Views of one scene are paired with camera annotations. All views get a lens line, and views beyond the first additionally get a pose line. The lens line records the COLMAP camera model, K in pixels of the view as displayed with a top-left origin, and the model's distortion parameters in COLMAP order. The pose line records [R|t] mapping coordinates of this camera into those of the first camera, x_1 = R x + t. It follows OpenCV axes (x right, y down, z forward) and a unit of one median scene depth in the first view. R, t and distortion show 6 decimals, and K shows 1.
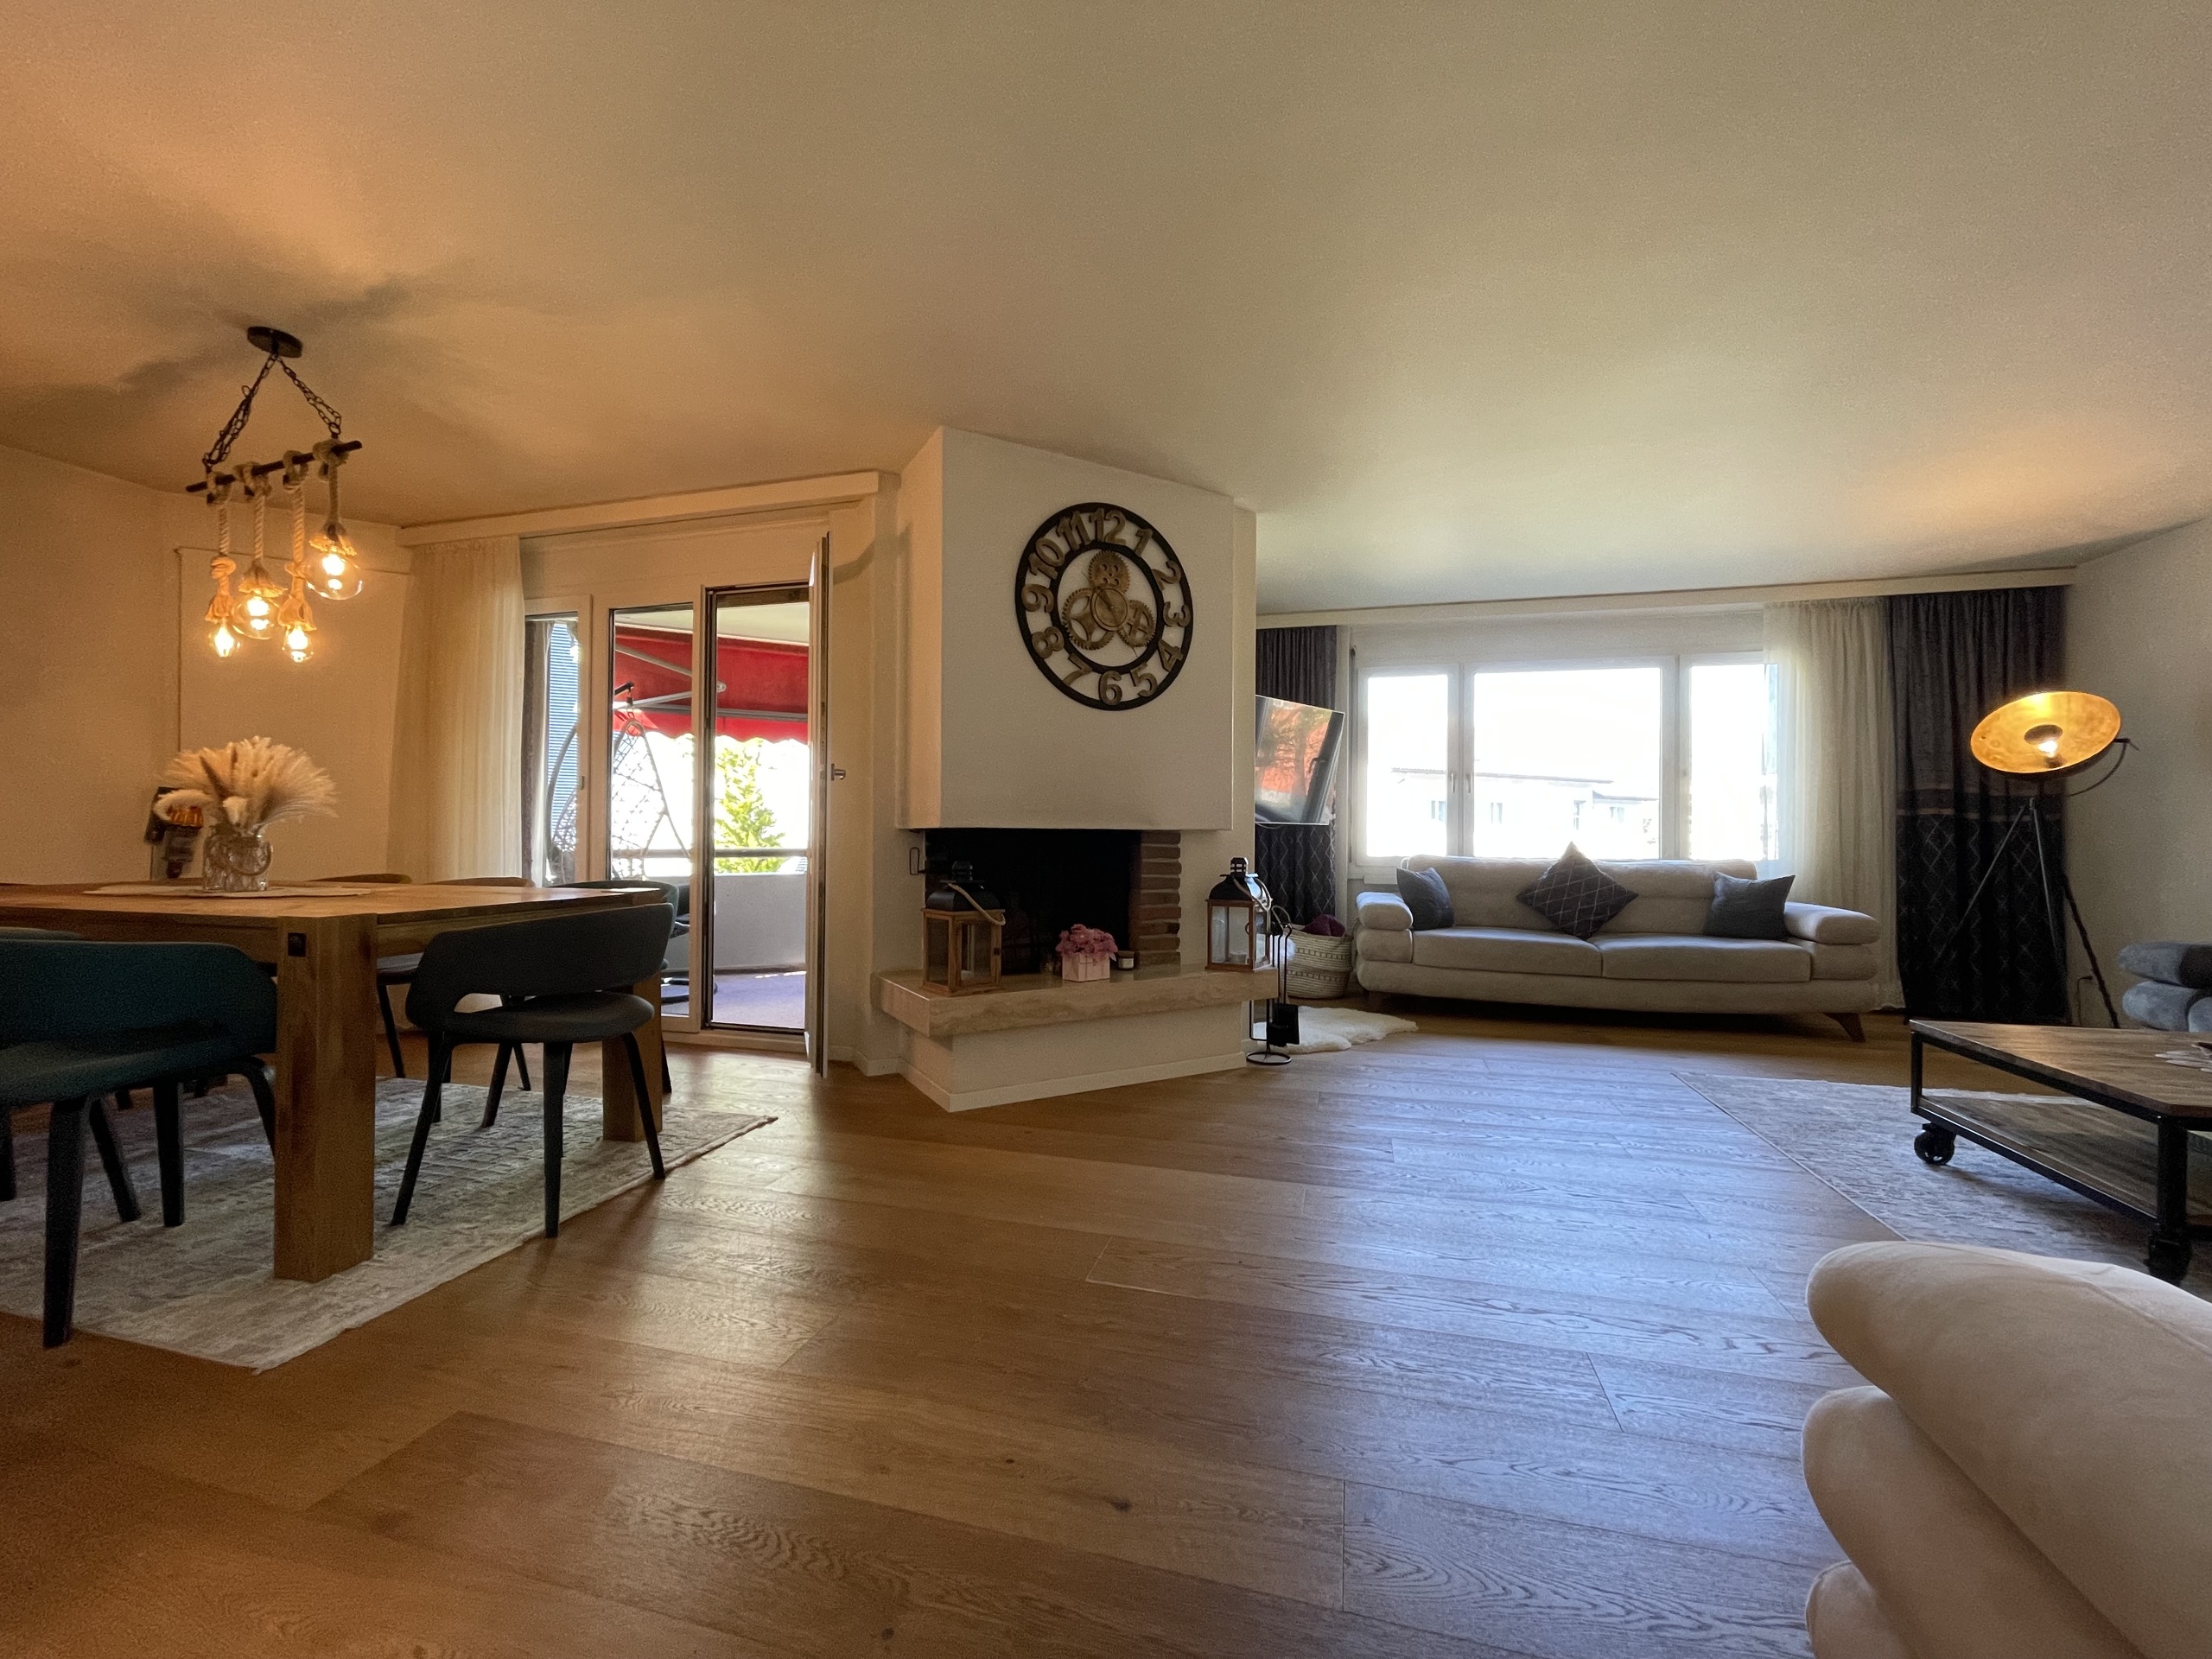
lens RADIAL K [[893.7, 0, 1105.1], [0, 893.7, 826.9], [0, 0, 1]] dist [0.000794, 0.000450]
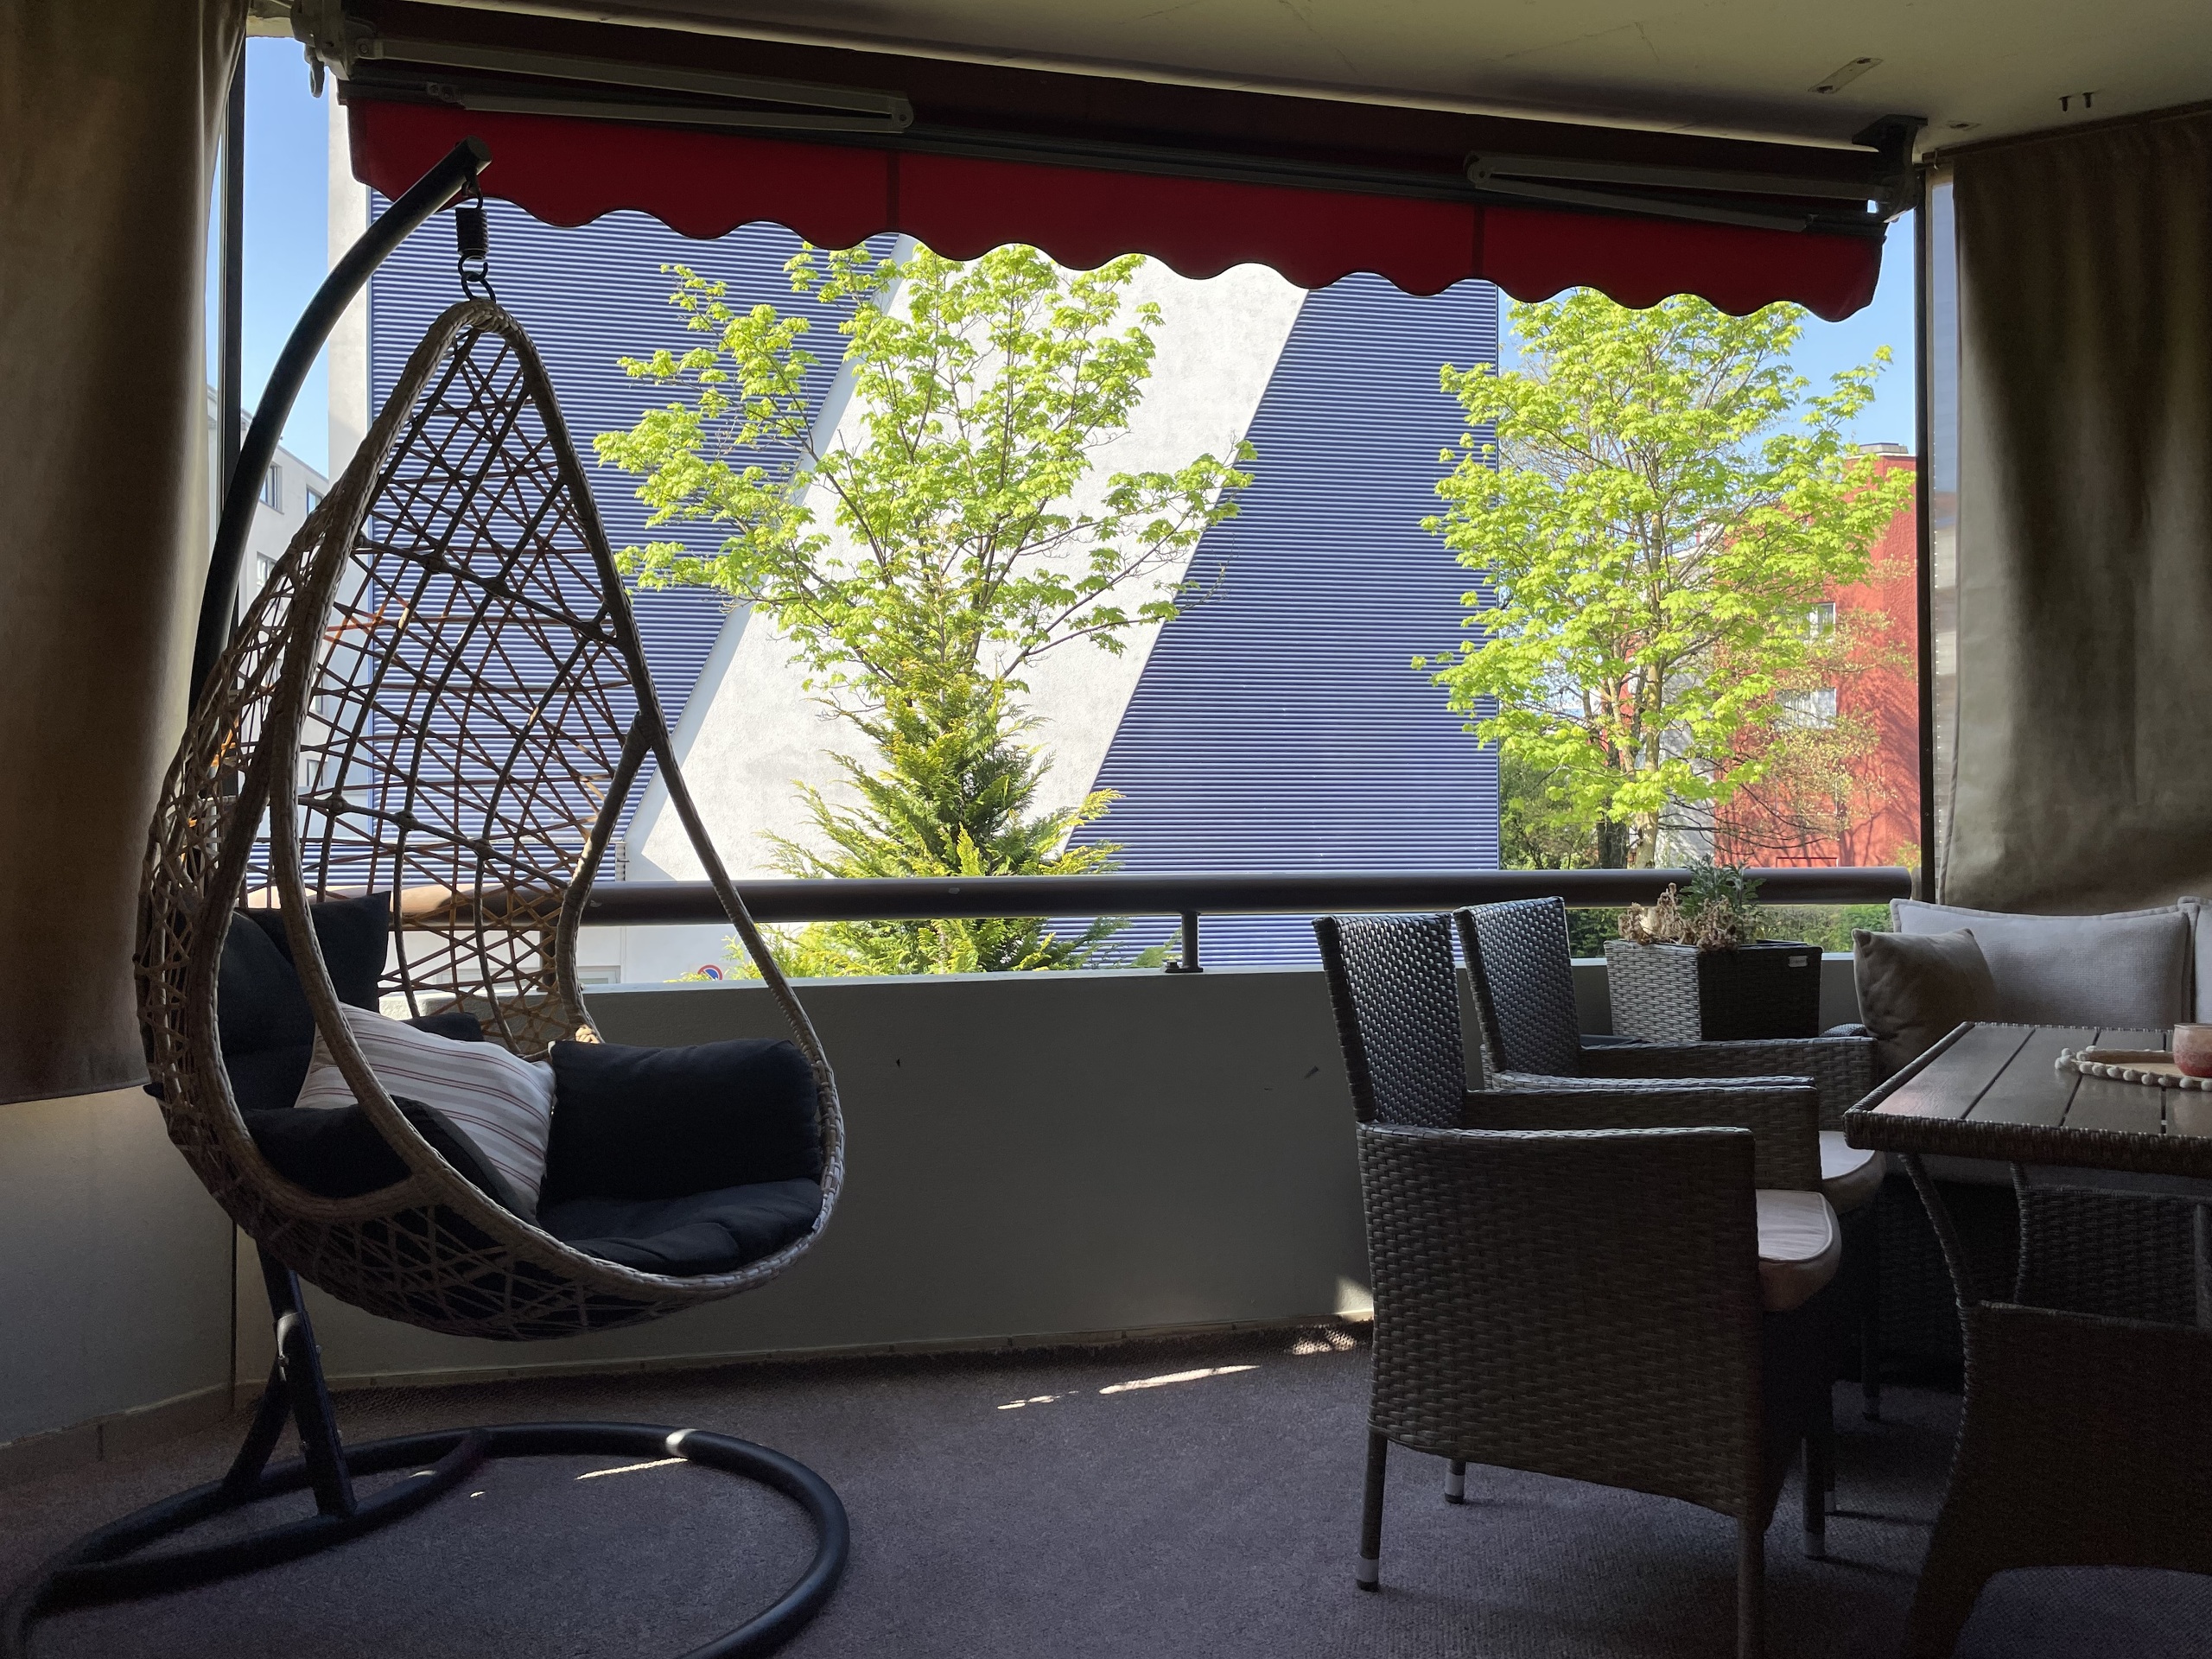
lens RADIAL K [[1663.5, 0, 1105.2], [0, 1663.5, 831.0], [0, 0, 1]] dist [0.035560, -0.011761]
pose [[0.959144, -0.003773, -0.282893, -0.148786], [0.005264, 0.999976, 0.004510, 0.005982], [0.282869, -0.005815, 0.959141, 0.364313]]
